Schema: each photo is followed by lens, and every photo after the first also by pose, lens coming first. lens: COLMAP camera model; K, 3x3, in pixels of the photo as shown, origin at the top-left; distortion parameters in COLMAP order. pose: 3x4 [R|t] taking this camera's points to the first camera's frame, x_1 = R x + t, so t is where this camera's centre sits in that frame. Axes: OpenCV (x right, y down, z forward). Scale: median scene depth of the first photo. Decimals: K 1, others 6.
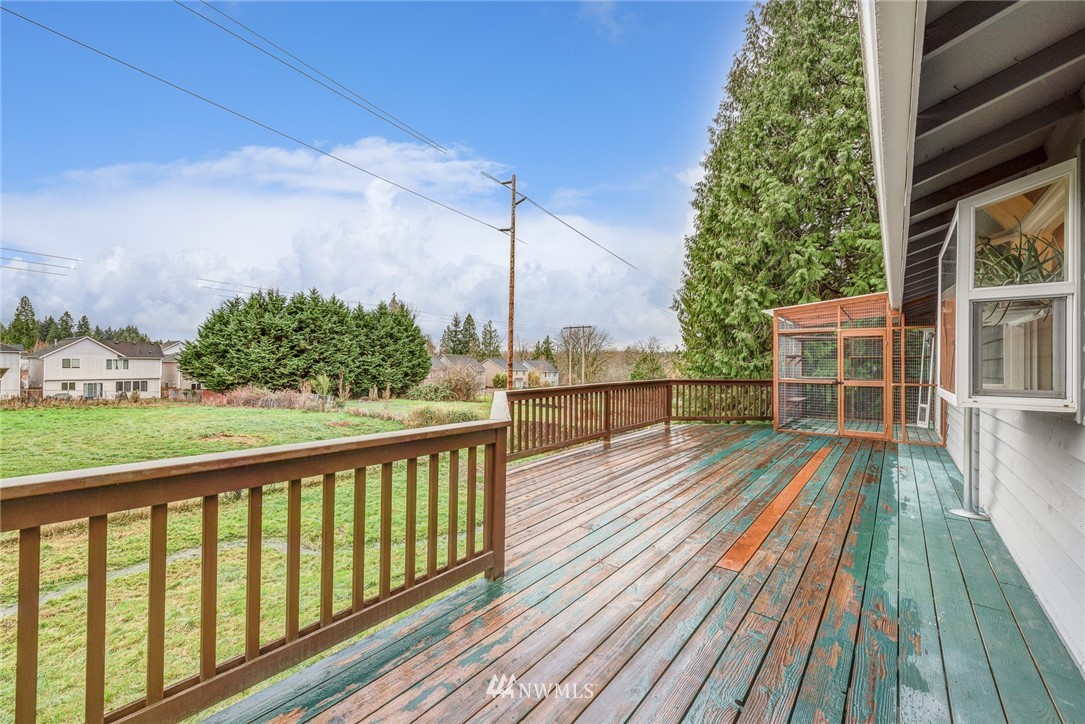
lens RADIAL K [[438.2, 0, 542.5], [0, 438.2, 362.0], [0, 0, 1]] dist [-0.000388, -0.000034]
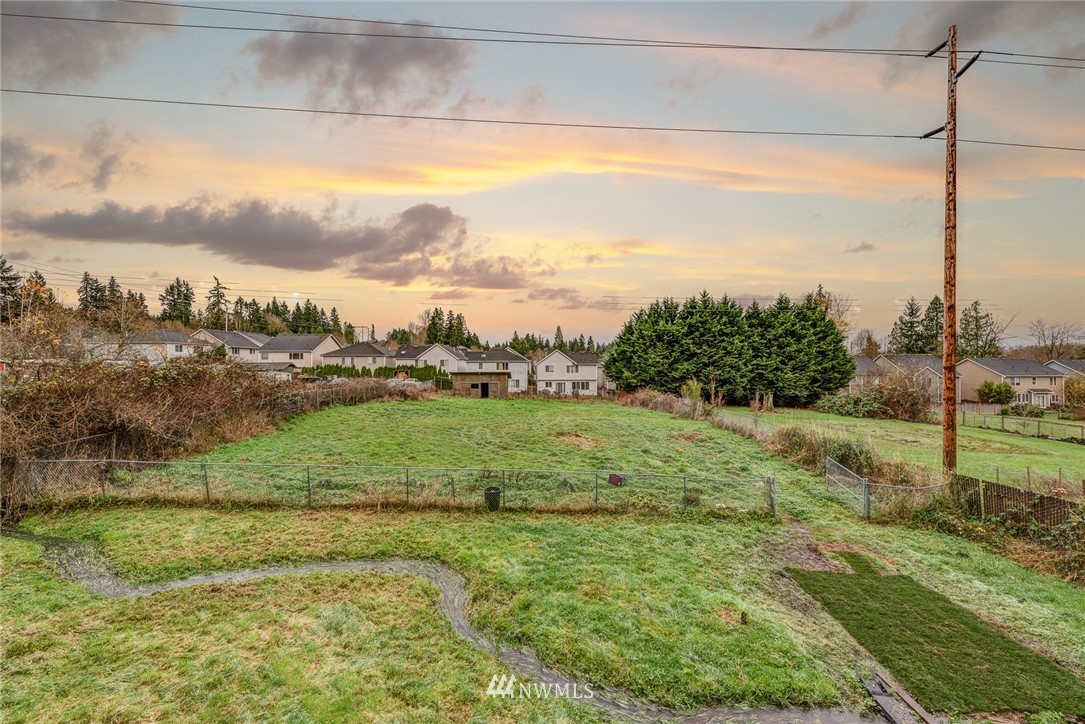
lens RADIAL K [[422.6, 0, 542.5], [0, 422.6, 362.0], [0, 0, 1]] dist [0.002187, 0.000284]
pose [[0.580809, -0.017154, -0.813859, 0.036569], [0.009764, 0.999853, -0.014106, 0.000842], [0.813982, 0.000246, 0.580891, 0.153223]]
